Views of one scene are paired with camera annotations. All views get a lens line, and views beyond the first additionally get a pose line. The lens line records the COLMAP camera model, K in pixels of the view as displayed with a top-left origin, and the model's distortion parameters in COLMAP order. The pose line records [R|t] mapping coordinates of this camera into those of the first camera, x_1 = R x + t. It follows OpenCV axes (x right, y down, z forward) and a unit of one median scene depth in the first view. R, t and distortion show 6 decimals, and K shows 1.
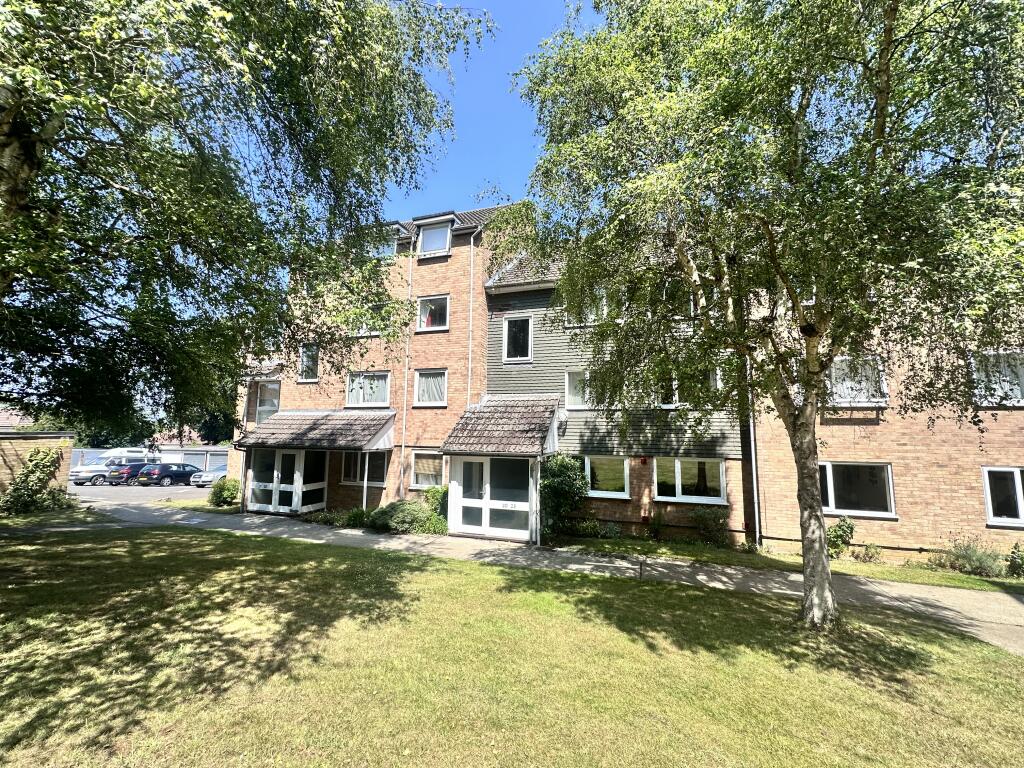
lens RADIAL K [[408.2, 0, 510.6], [0, 408.2, 383.3], [0, 0, 1]] dist [-0.000787, 0.000324]
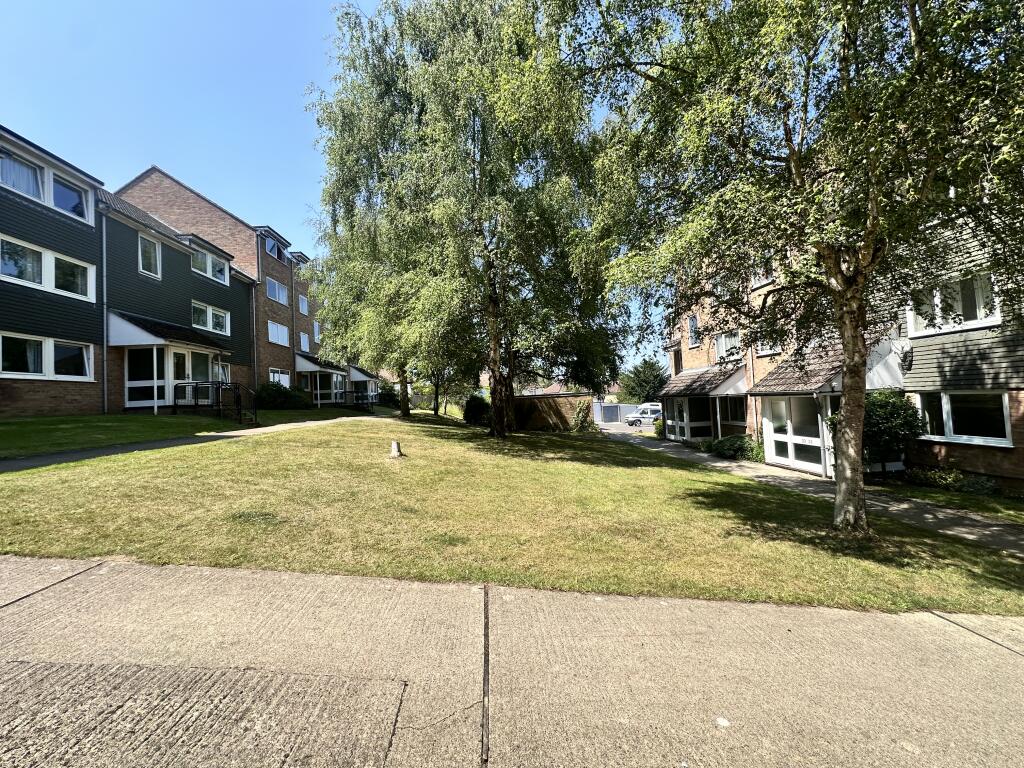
lens RADIAL K [[408.2, 0, 510.6], [0, 408.2, 383.3], [0, 0, 1]] dist [-0.000787, 0.000324]
pose [[0.388731, -0.066941, -0.918916, 0.583975], [0.165677, 0.986179, -0.001754, 0.022860], [0.906333, -0.151561, 0.394449, -0.079581]]
